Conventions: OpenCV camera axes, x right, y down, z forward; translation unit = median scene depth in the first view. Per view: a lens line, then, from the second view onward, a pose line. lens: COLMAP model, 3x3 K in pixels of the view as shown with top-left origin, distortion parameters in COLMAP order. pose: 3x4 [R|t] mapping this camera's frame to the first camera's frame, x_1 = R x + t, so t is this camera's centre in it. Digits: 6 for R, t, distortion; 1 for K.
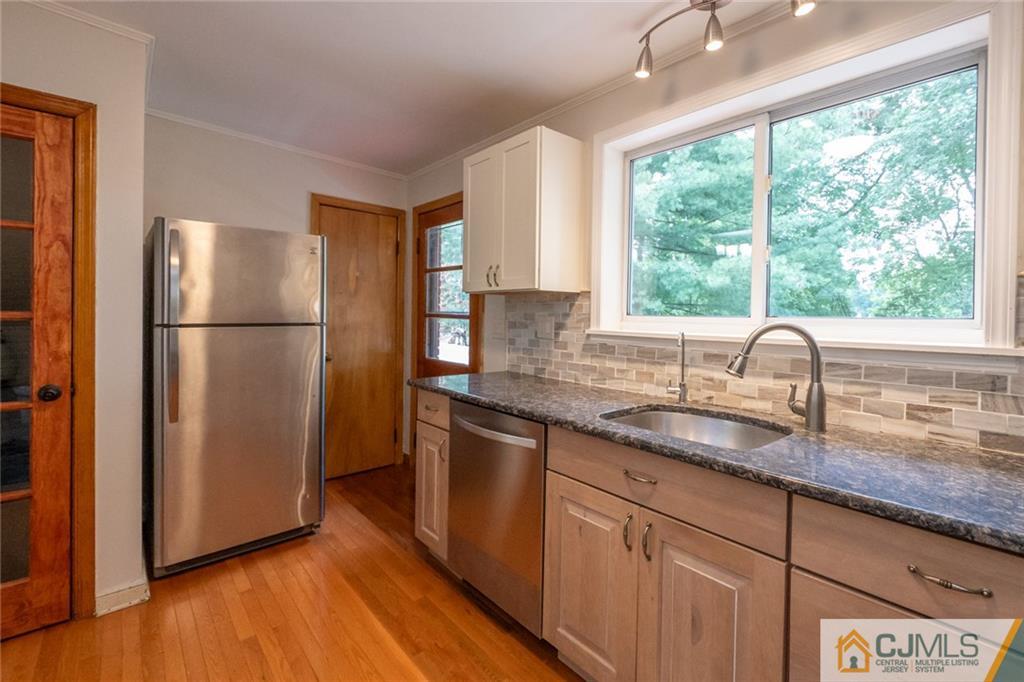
lens RADIAL K [[458.6, 0, 514.2], [0, 458.6, 315.8], [0, 0, 1]] dist [0.002890, -0.000675]
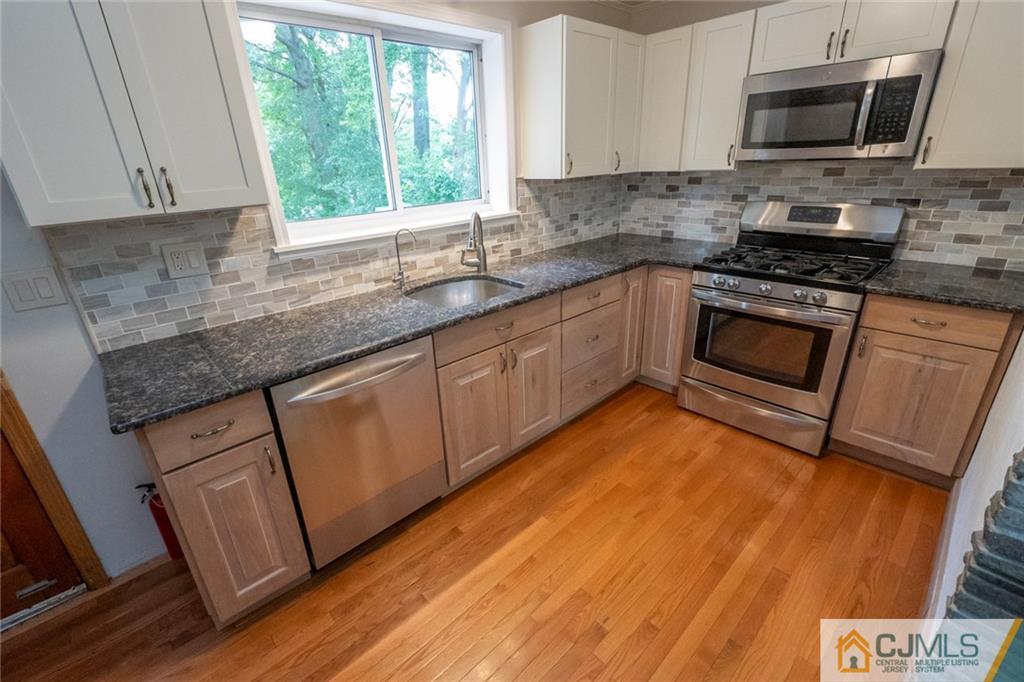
lens RADIAL K [[454.5, 0, 516.0], [0, 454.5, 340.6], [0, 0, 1]] dist [0.003620, -0.001220]
pose [[-0.058009, -0.387923, 0.919865, -0.776032], [0.036192, 0.919993, 0.390259, -0.136202], [-0.997660, 0.055930, -0.039328, 0.680019]]
